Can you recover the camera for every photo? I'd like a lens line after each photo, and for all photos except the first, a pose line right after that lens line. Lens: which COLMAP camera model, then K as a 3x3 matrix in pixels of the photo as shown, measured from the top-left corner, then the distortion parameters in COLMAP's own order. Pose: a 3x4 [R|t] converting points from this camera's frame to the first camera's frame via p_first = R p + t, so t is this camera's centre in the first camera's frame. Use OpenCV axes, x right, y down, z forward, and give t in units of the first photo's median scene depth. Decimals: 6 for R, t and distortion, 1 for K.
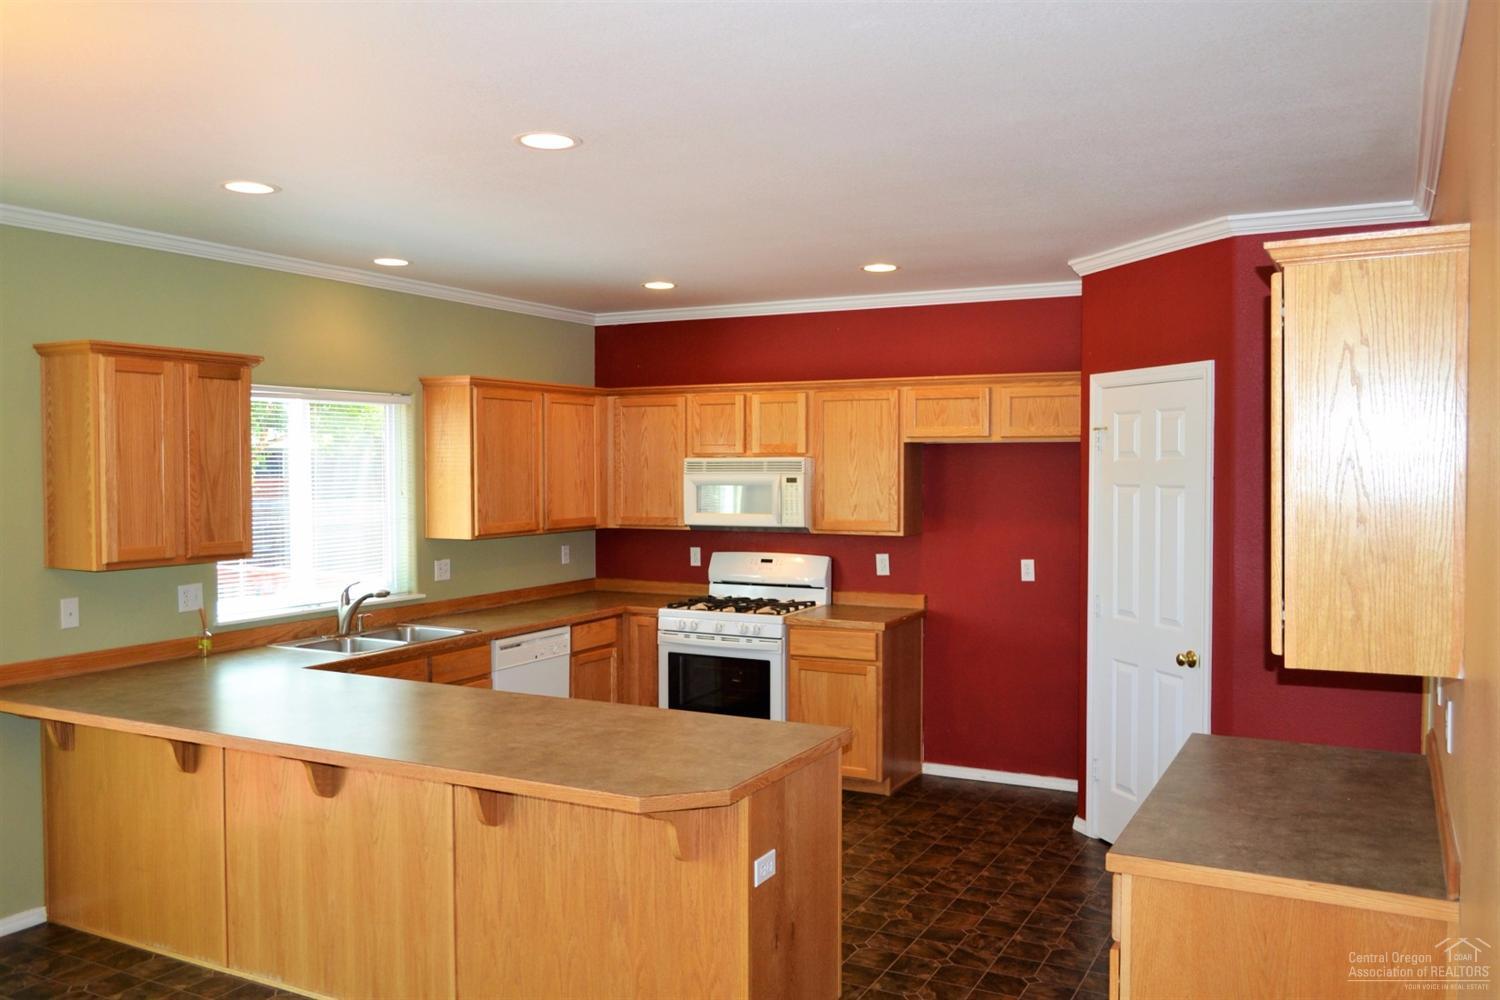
lens RADIAL K [[1212.7, 0, 742.7], [0, 1212.7, 497.3], [0, 0, 1]] dist [-0.021188, 0.005144]
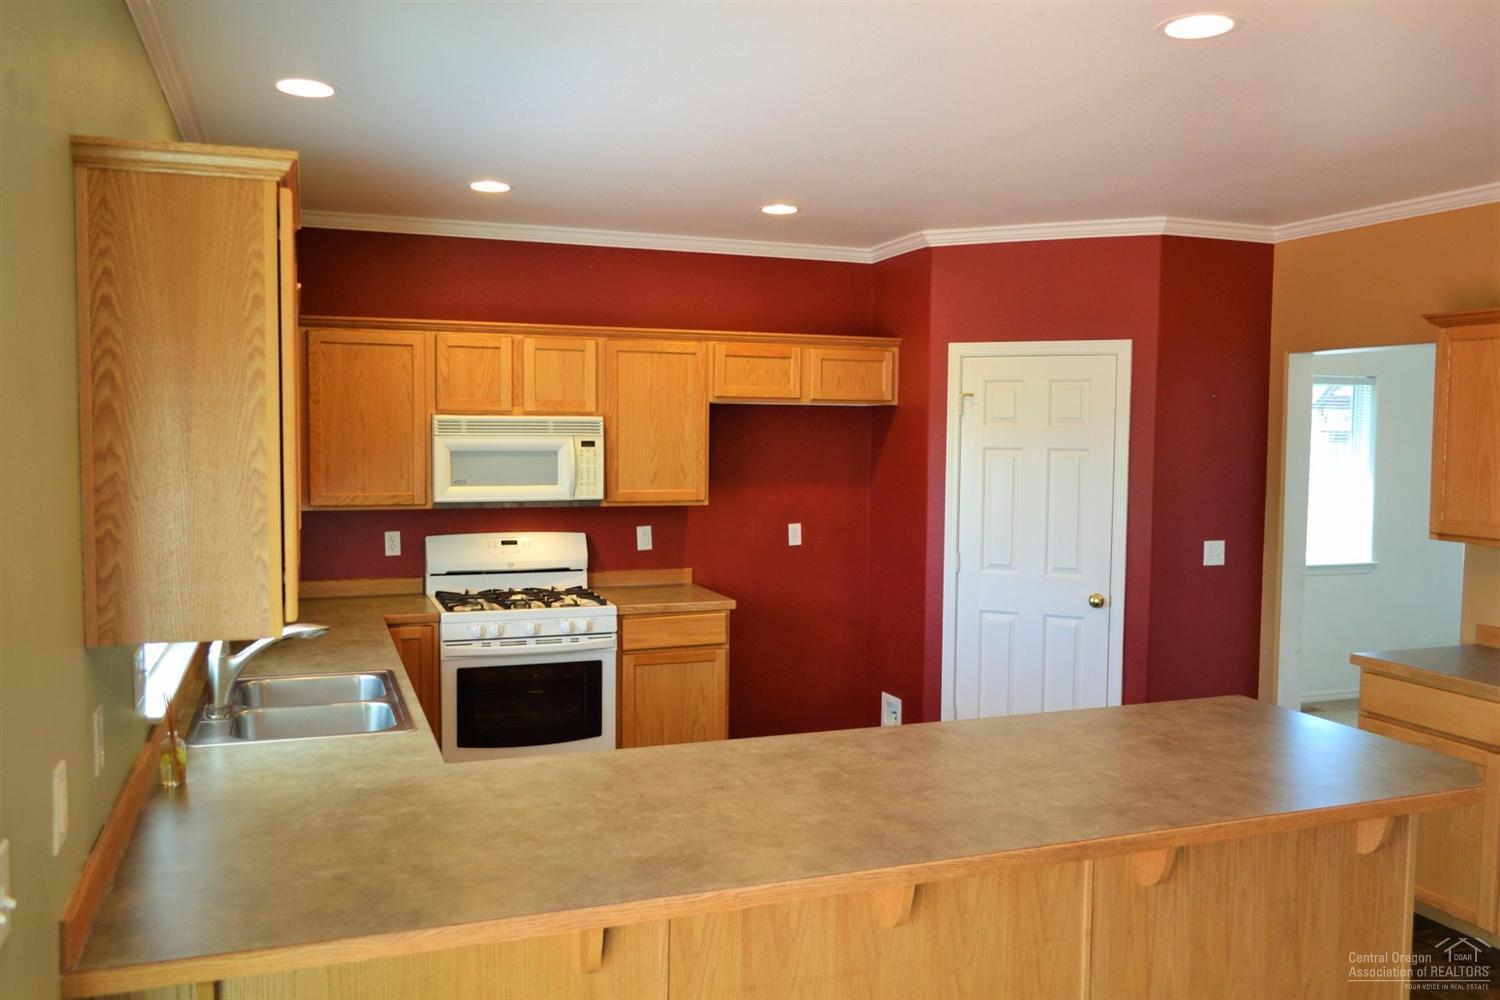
lens RADIAL K [[1212.7, 0, 740.4], [0, 1212.7, 506.6], [0, 0, 1]] dist [-0.021188, 0.005144]
pose [[0.667631, -0.040664, 0.743381, -0.540425], [0.010524, 0.998923, 0.045191, -0.007991], [-0.744418, -0.022348, 0.667340, 0.380579]]
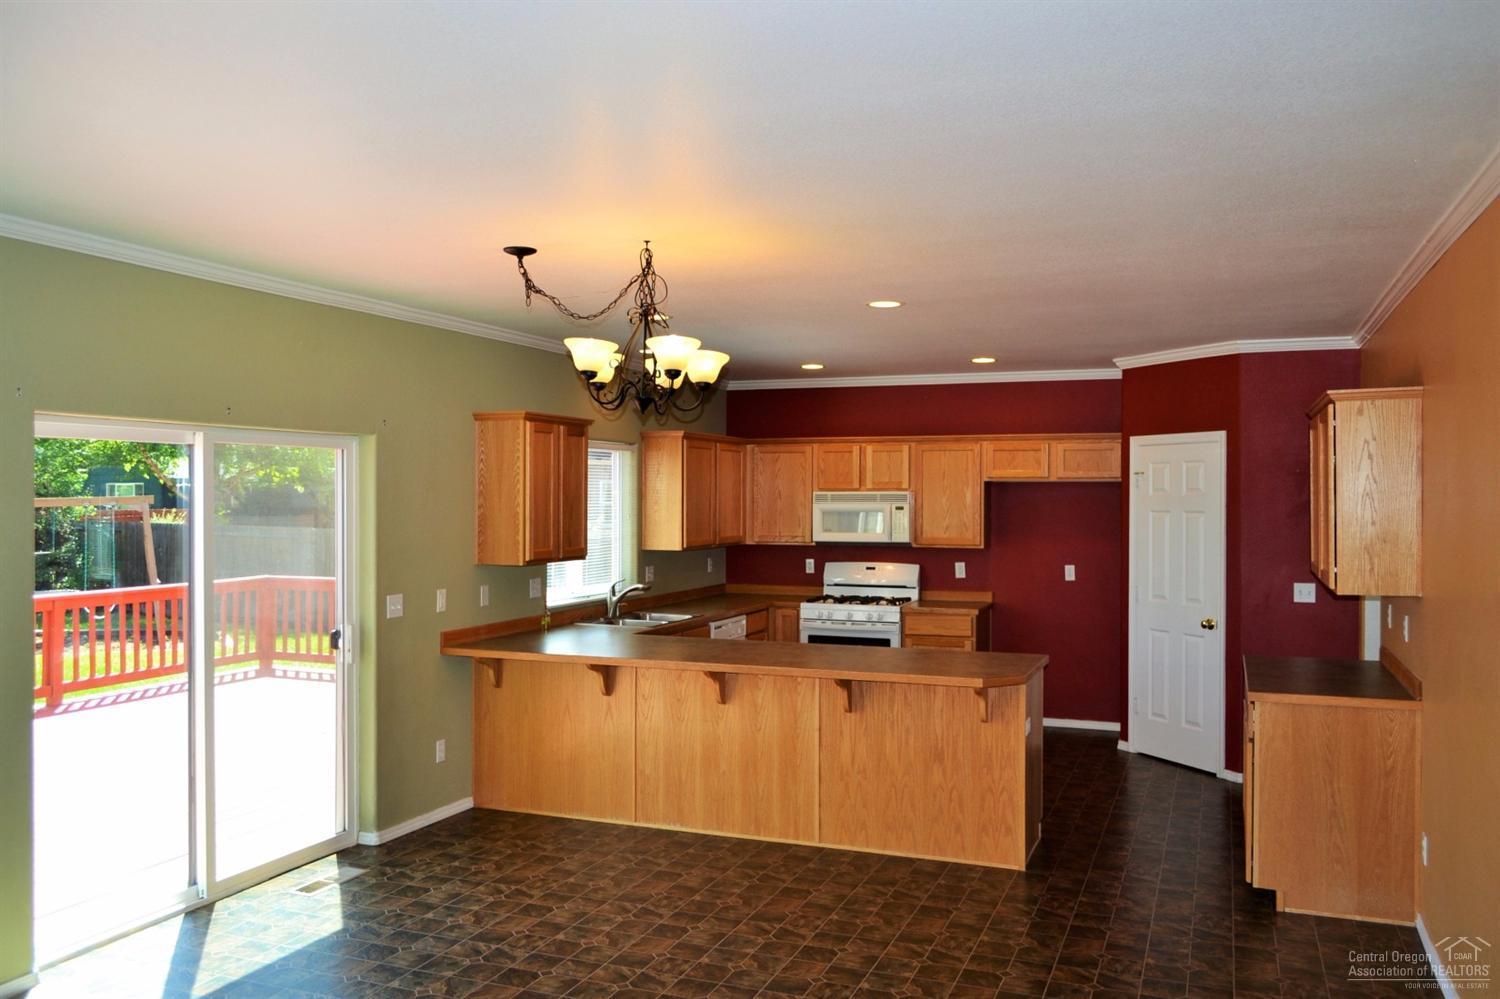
lens RADIAL K [[1212.7, 0, 737.6], [0, 1212.7, 498.1], [0, 0, 1]] dist [-0.021188, 0.005144]
pose [[0.994511, 0.004362, 0.104543, -0.300140], [-0.001535, 0.999631, -0.027102, 0.012566], [-0.104623, 0.026793, 0.994151, -0.362311]]
